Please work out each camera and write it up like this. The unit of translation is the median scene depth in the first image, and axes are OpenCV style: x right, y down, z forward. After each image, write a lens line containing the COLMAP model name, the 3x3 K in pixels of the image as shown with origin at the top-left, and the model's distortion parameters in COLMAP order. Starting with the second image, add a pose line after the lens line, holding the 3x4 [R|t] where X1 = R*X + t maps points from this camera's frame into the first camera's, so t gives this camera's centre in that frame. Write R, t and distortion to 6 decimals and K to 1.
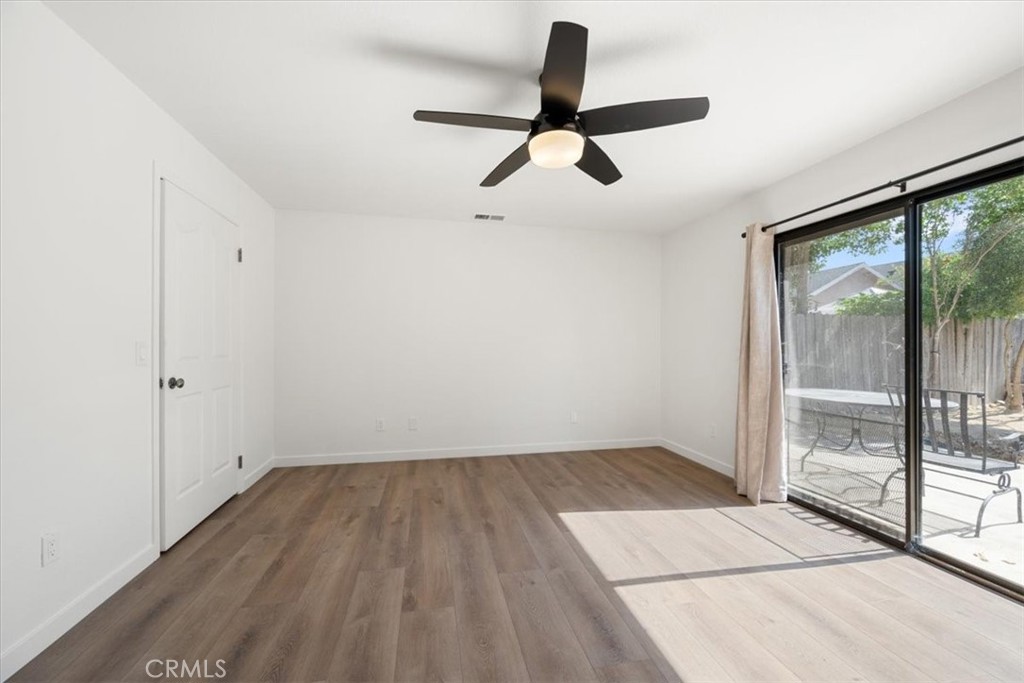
lens RADIAL K [[399.4, 0, 510.1], [0, 399.4, 342.7], [0, 0, 1]] dist [0.014119, -0.000023]
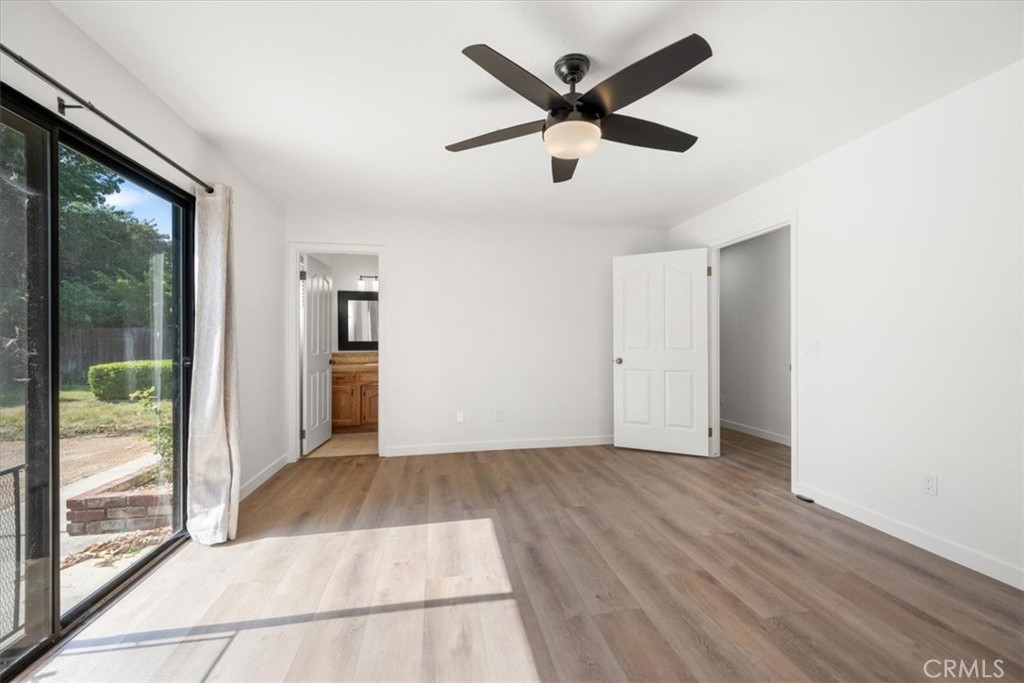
lens RADIAL K [[399.4, 0, 513.2], [0, 399.4, 344.3], [0, 0, 1]] dist [0.014119, -0.000023]
pose [[-0.999958, -0.002267, 0.008843, 0.235196], [-0.002246, 0.999995, 0.002379, 0.013874], [-0.008848, 0.002359, -0.999958, 1.850710]]
